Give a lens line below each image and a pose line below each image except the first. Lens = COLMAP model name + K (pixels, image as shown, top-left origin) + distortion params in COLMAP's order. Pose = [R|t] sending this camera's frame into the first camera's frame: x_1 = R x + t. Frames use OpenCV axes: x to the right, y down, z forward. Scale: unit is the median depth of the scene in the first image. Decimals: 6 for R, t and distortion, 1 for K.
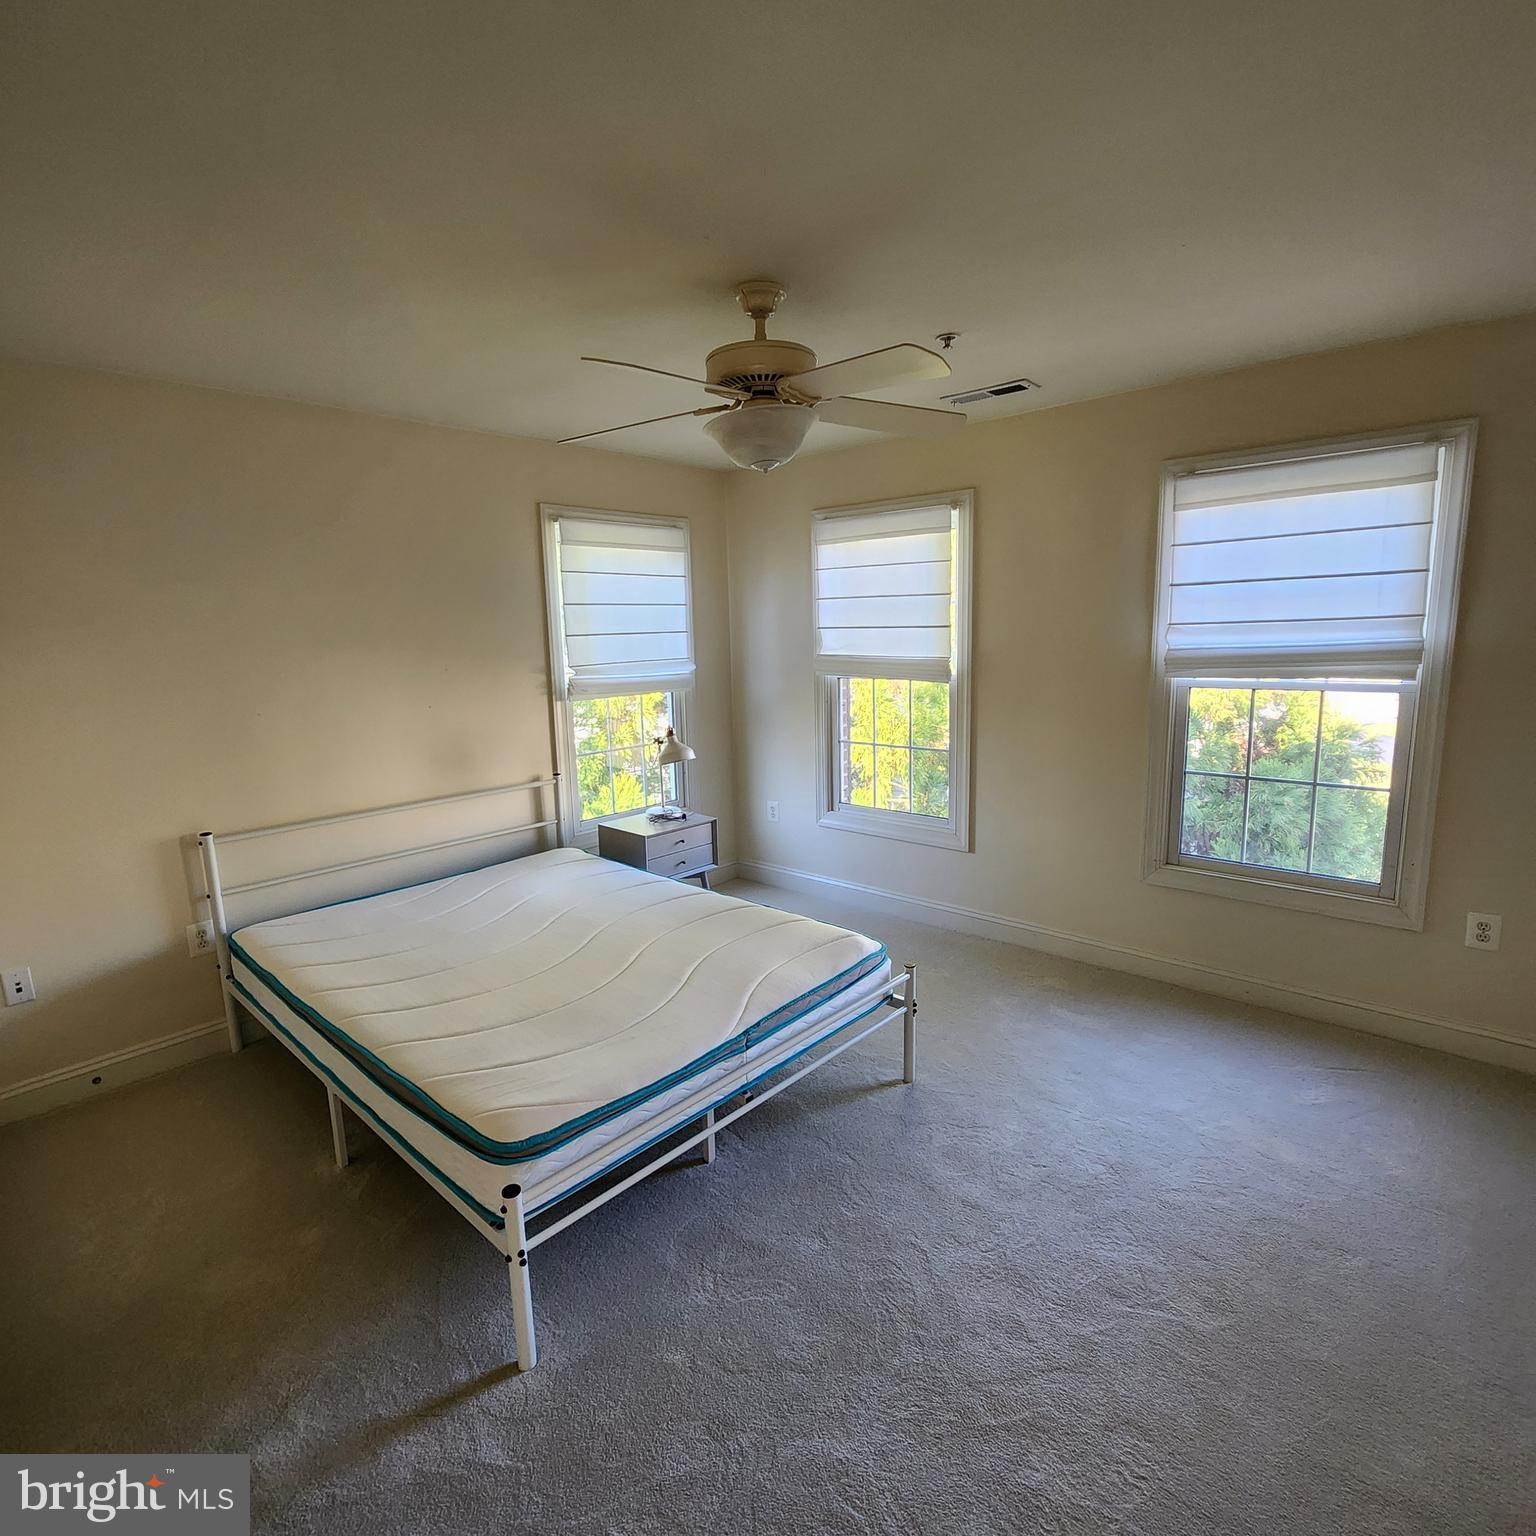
lens RADIAL K [[828.1, 0, 765.8], [0, 828.1, 768.0], [0, 0, 1]] dist [0.002575, 0.000055]
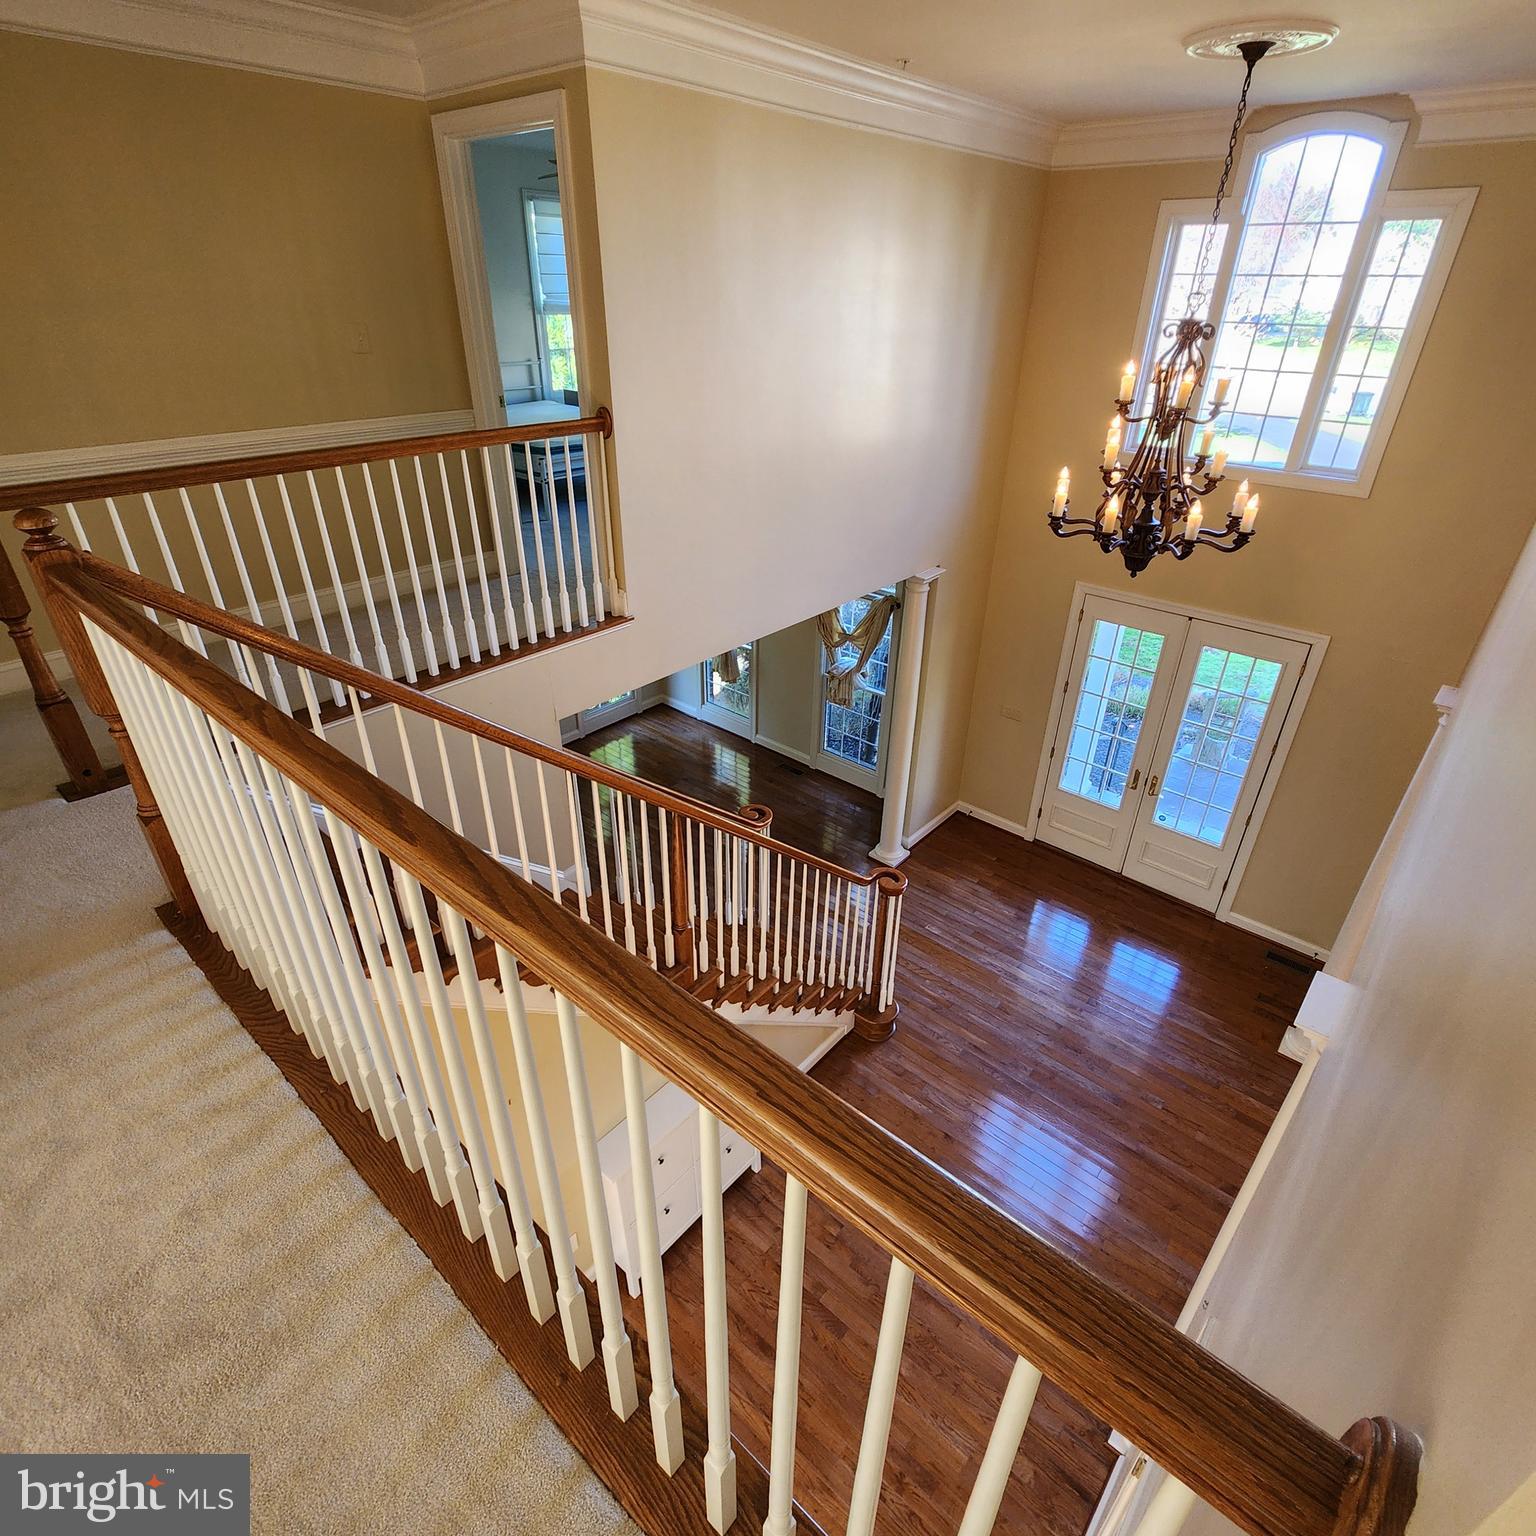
lens RADIAL K [[828.1, 0, 768.0], [0, 828.1, 767.7], [0, 0, 1]] dist [0.002575, 0.000055]
pose [[0.999271, 0.036434, 0.011387, 0.280340], [-0.038133, 0.939155, 0.341372, 0.220400], [0.001743, -0.341557, 0.939859, -1.094844]]
